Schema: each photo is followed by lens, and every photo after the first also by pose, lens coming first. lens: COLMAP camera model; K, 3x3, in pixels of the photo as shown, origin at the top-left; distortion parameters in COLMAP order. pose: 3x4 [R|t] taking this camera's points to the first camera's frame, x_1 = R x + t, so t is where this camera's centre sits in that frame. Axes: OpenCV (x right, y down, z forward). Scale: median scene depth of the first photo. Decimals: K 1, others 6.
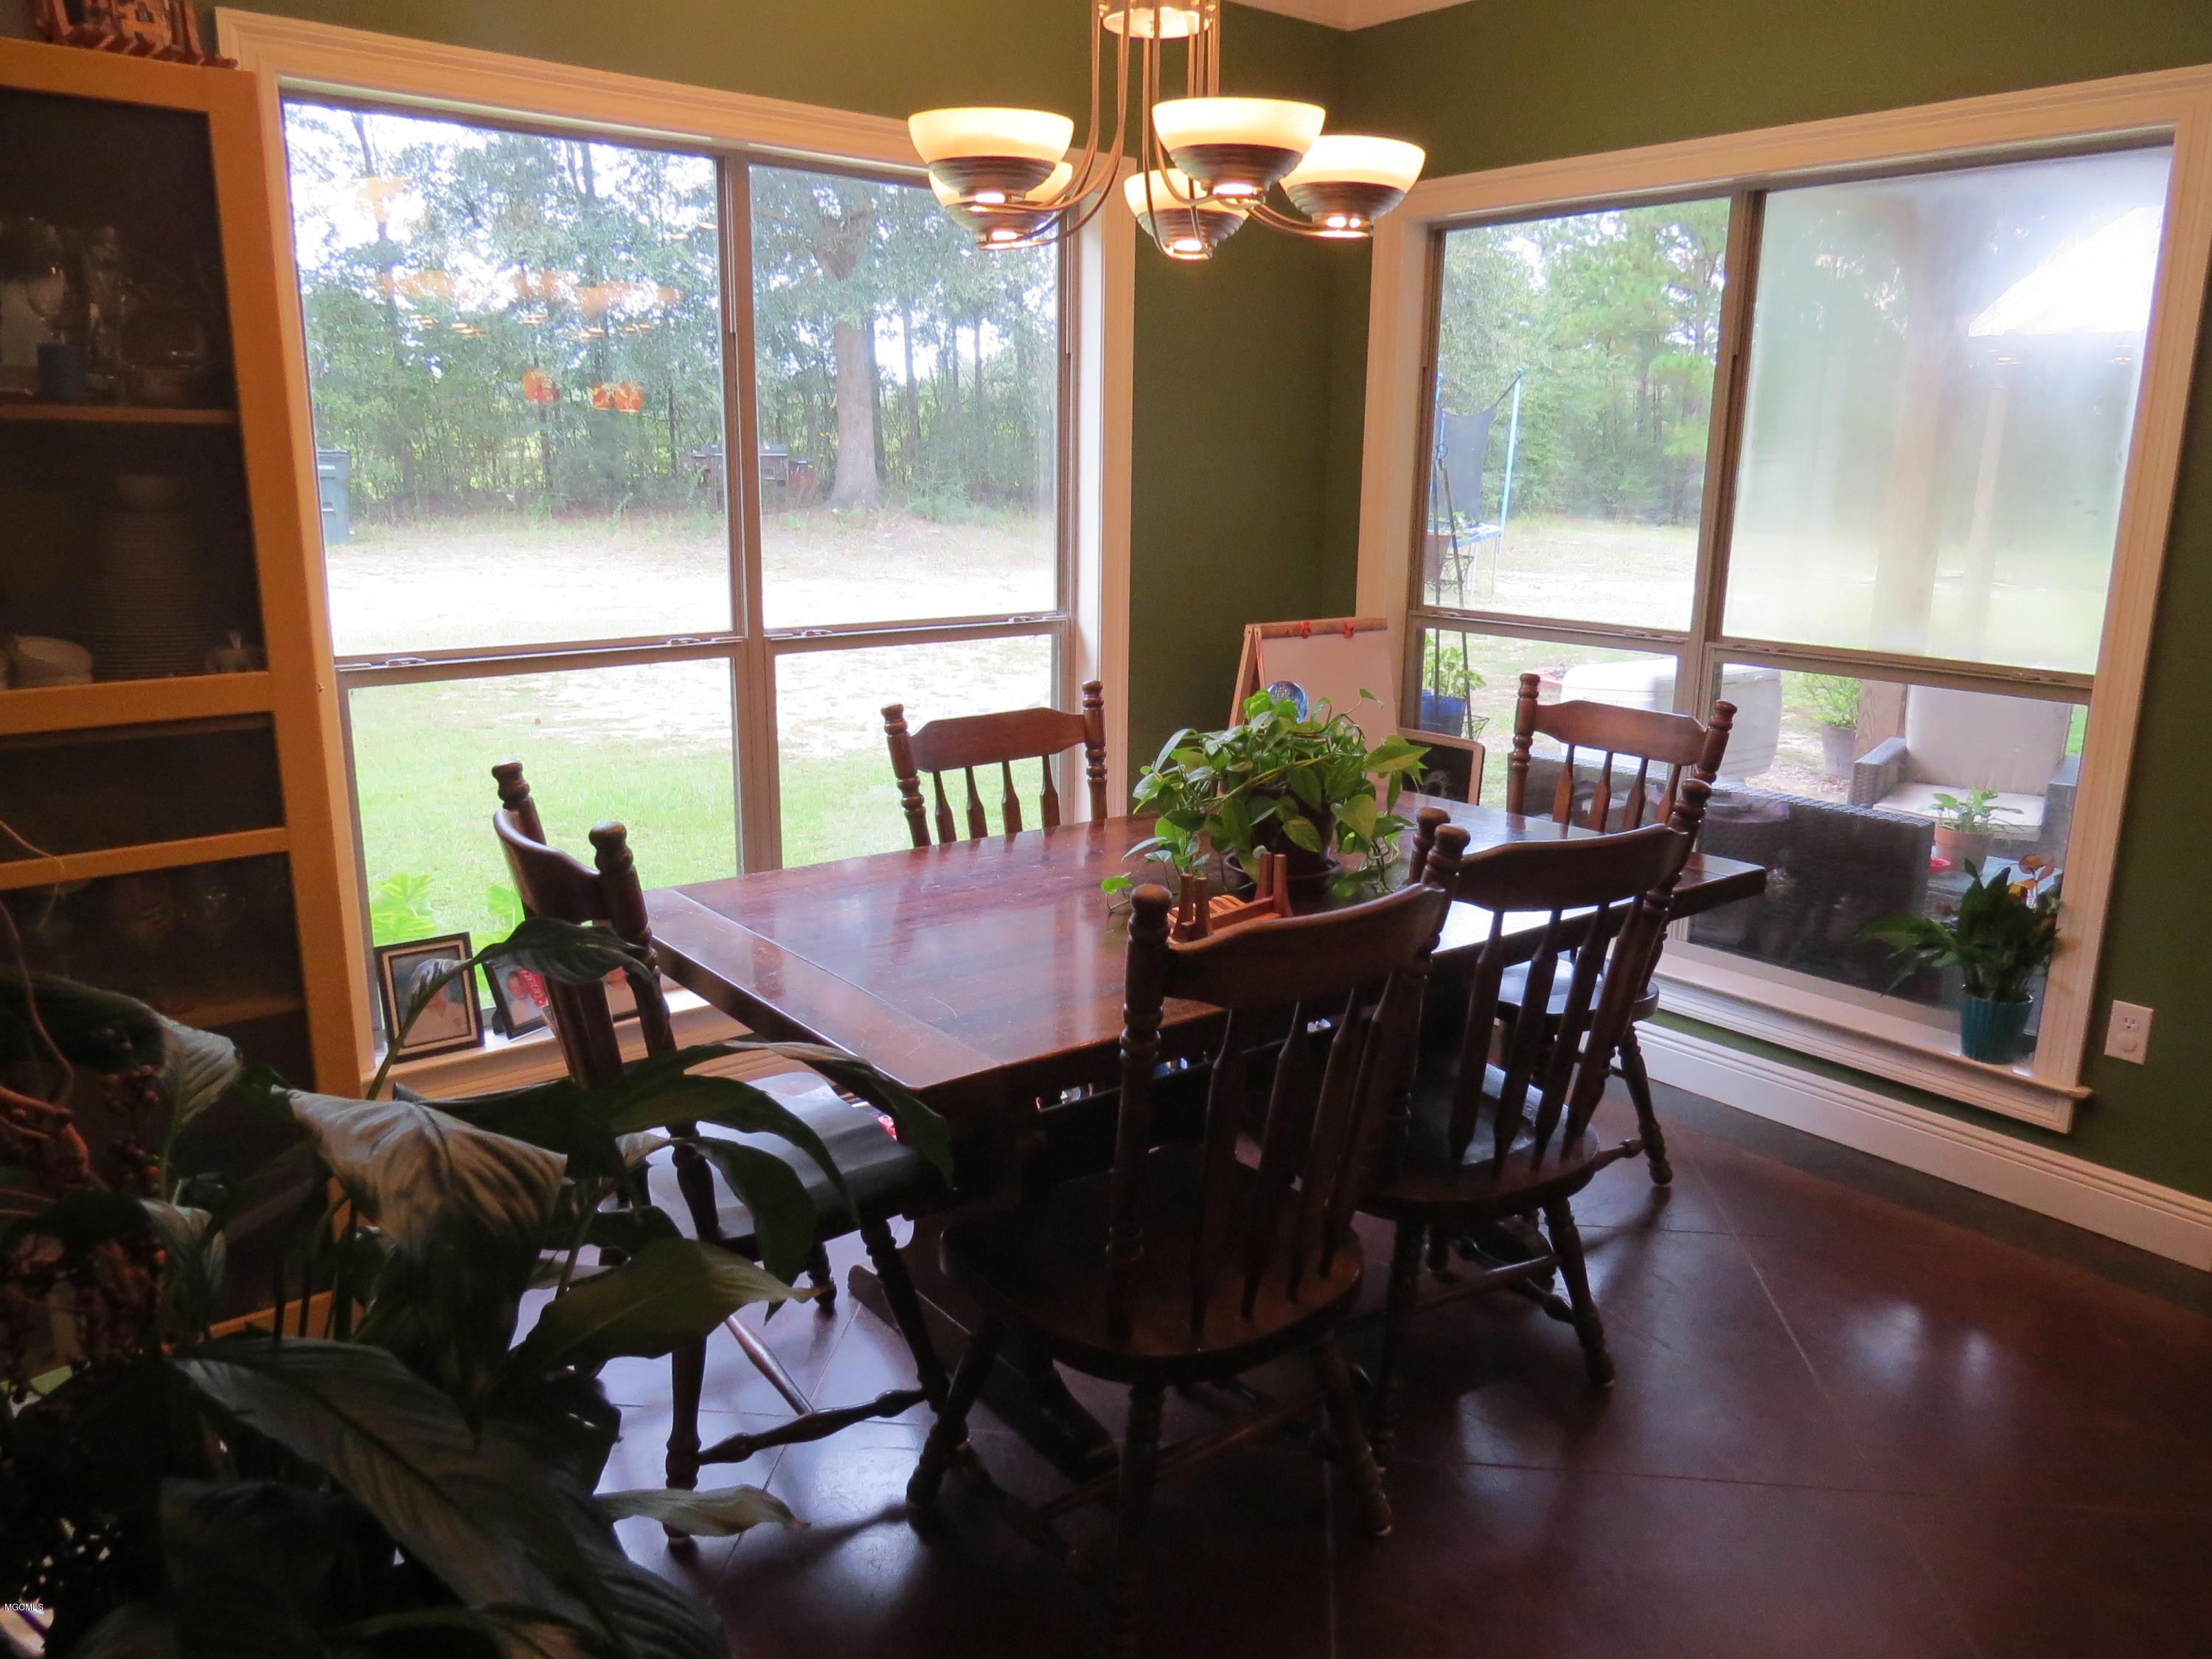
lens RADIAL K [[1585.4, 0, 1112.8], [0, 1585.4, 830.3], [0, 0, 1]] dist [-0.019136, 0.006054]
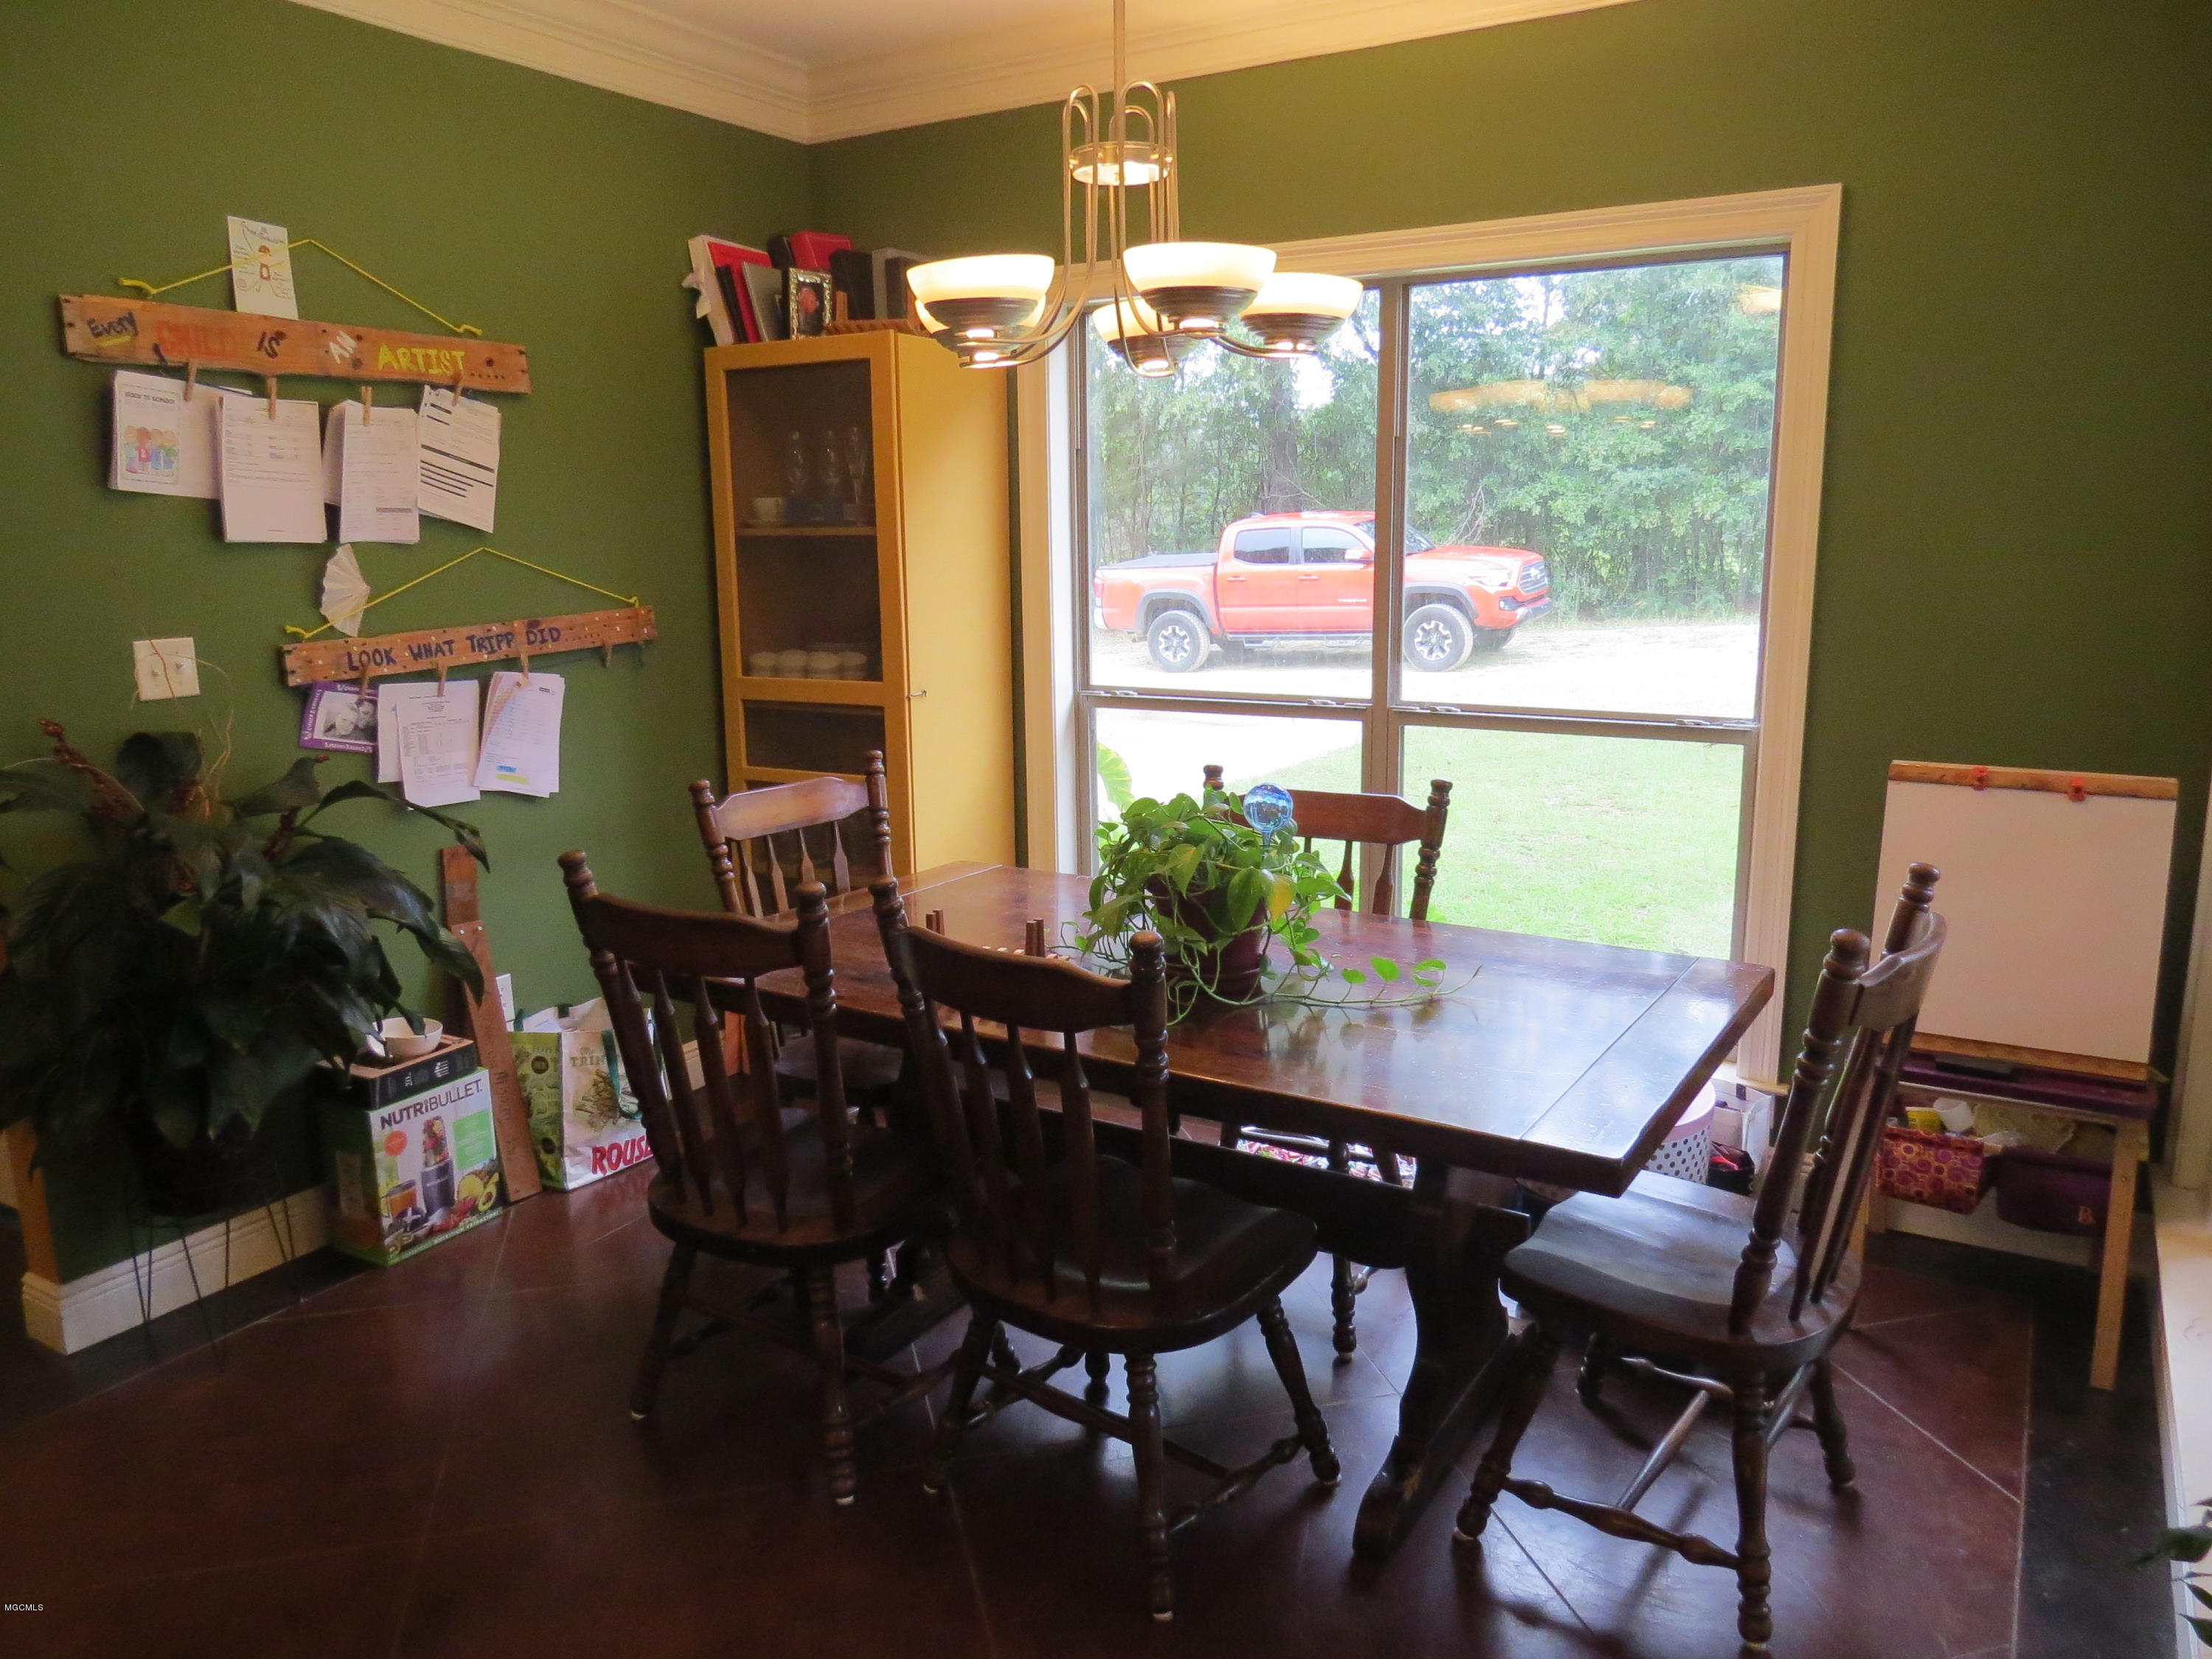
lens RADIAL K [[1585.4, 0, 1110.0], [0, 1585.4, 828.4], [0, 0, 1]] dist [-0.019136, 0.006054]
pose [[0.332306, 0.162940, -0.928991, 0.818363], [-0.199352, 0.974846, 0.099673, -0.120257], [0.921863, 0.152075, 0.356429, 0.475696]]
